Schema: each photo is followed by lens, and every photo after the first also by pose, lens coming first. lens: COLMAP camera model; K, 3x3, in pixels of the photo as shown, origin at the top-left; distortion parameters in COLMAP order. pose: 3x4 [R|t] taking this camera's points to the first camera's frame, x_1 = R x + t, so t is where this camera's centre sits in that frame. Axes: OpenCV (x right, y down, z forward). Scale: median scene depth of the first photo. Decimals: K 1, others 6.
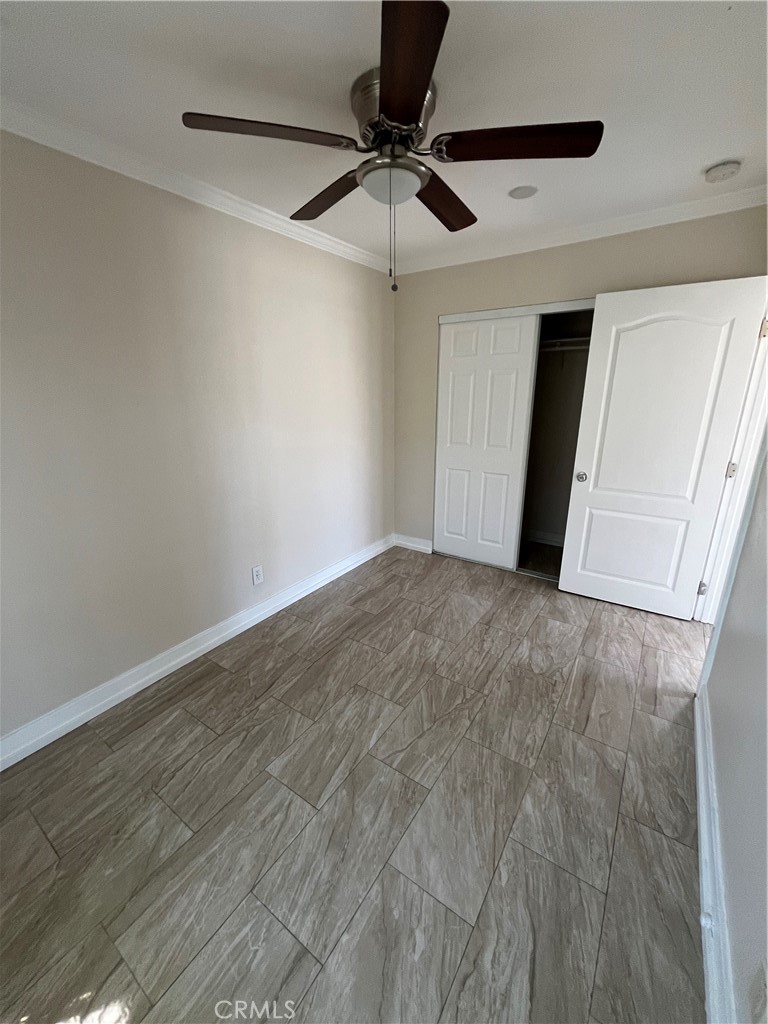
lens RADIAL K [[411.3, 0, 382.5], [0, 411.3, 509.7], [0, 0, 1]] dist [-0.001580, 0.000876]
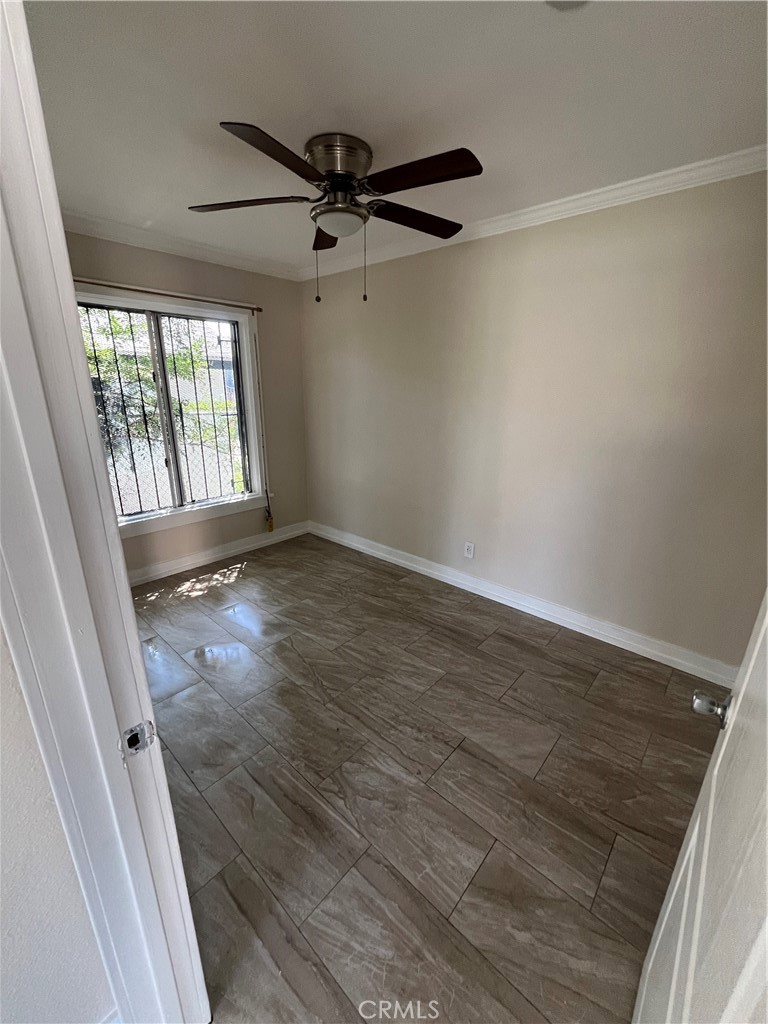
lens RADIAL K [[411.3, 0, 386.2], [0, 411.3, 513.7], [0, 0, 1]] dist [-0.001580, 0.000876]
pose [[-0.125642, 0.302506, -0.944830, 1.027671], [-0.292944, 0.898598, 0.326659, -0.315492], [0.947839, 0.317824, -0.024284, 1.030705]]
